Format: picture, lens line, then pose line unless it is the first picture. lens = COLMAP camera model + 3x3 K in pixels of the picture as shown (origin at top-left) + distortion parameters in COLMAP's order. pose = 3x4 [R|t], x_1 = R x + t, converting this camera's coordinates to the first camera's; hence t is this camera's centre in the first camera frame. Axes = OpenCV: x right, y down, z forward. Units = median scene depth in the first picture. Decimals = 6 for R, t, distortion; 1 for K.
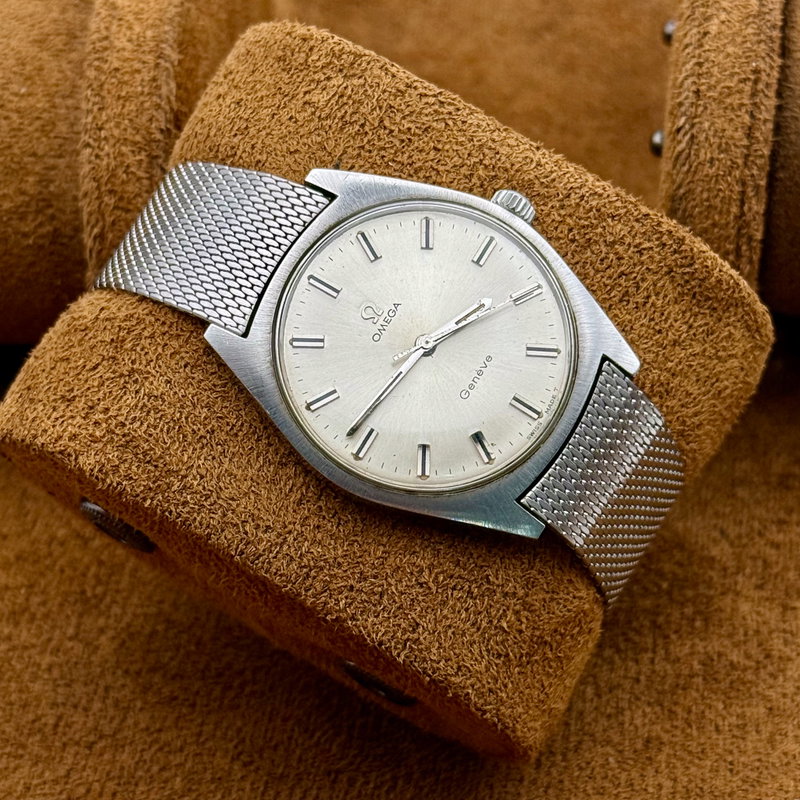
lens RADIAL K [[2293.2, 0, 400.3], [0, 2293.2, 428.0], [0, 0, 1]] dist [0.077545, 0.909662]
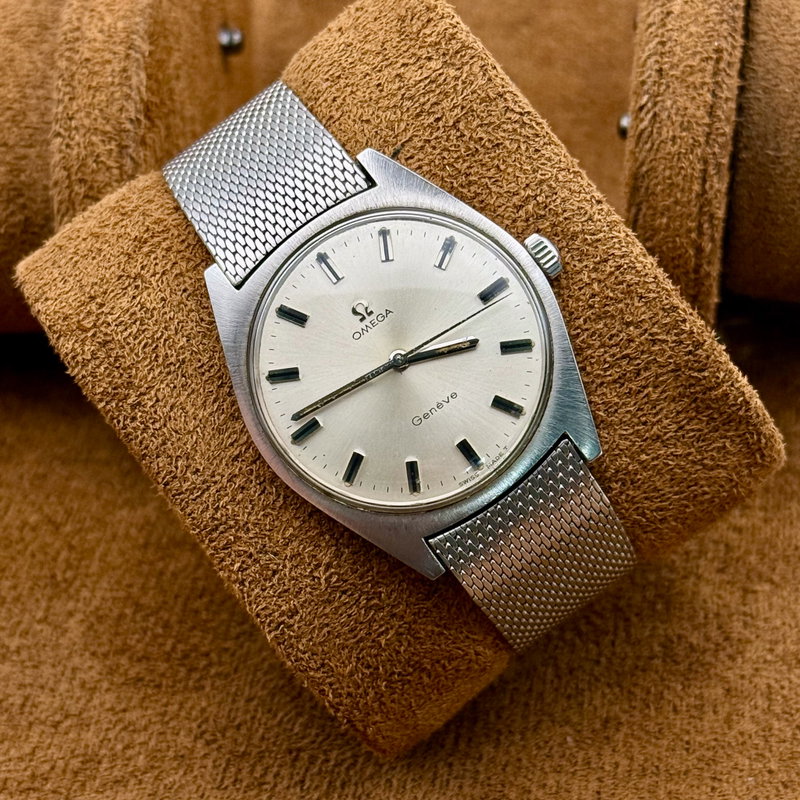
lens RADIAL K [[2293.2, 0, 400.3], [0, 2293.2, 428.0], [0, 0, 1]] dist [0.077545, 0.909662]
pose [[0.914138, 0.367241, -0.171712, 0.187930], [-0.334461, 0.922543, 0.192487, -0.195255], [0.229100, -0.118529, 0.966159, 0.028708]]
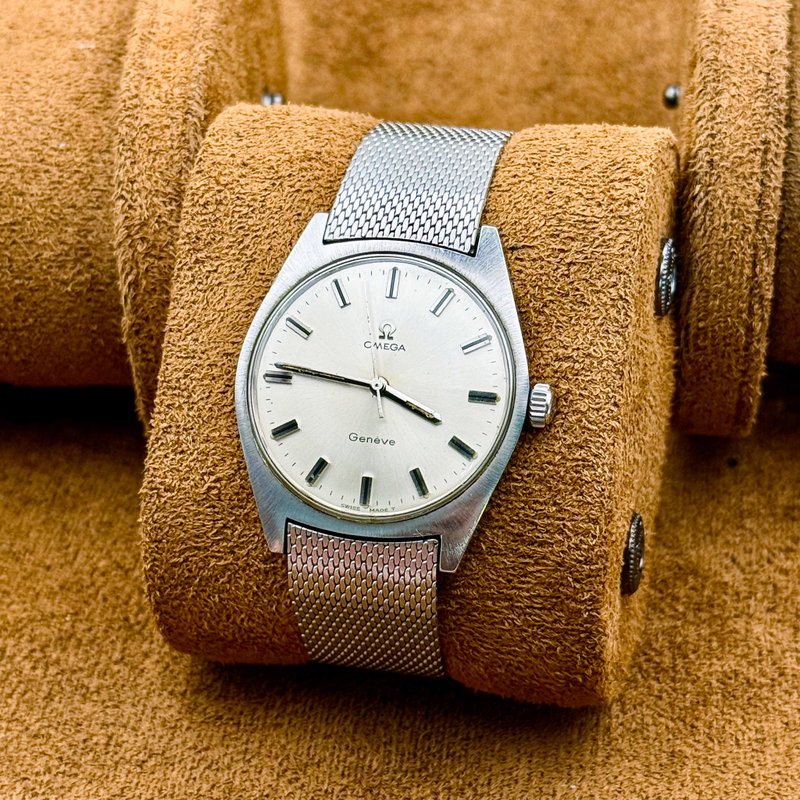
lens RADIAL K [[2293.2, 0, 400.3], [0, 2293.2, 428.0], [0, 0, 1]] dist [0.077545, 0.909662]
pose [[0.373044, 0.880368, -0.292900, 0.347689], [-0.819537, 0.460657, 0.340814, -0.401891], [0.434968, 0.112904, 0.893340, 0.010807]]
